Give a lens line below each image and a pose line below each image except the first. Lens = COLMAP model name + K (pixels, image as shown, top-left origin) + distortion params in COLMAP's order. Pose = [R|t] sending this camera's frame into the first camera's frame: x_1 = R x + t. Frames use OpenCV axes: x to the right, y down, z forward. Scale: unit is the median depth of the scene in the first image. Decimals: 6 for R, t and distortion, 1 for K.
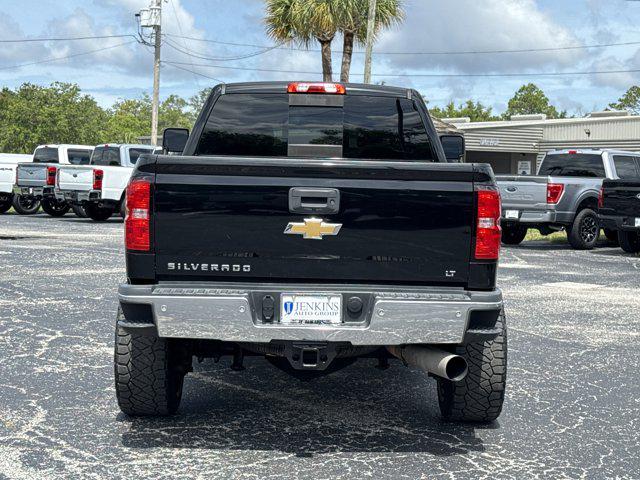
lens RADIAL K [[1144.4, 0, 327.9], [0, 1144.4, 241.0], [0, 0, 1]] dist [0.195176, -0.232211]
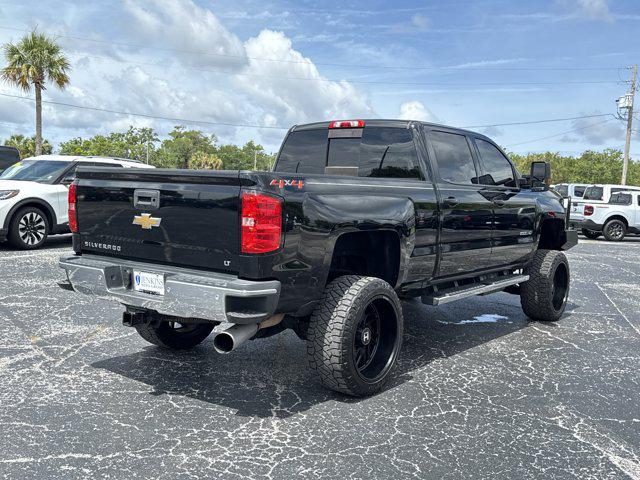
lens RADIAL K [[657.0, 0, 320.0], [0, 657.0, 240.0], [0, 0, 1]] dist [0.194667, -0.415976]
pose [[0.790914, 0.053122, -0.609617, 0.529487], [-0.057029, 0.998288, 0.013003, -0.009014], [0.609264, 0.024481, 0.792590, 0.455026]]
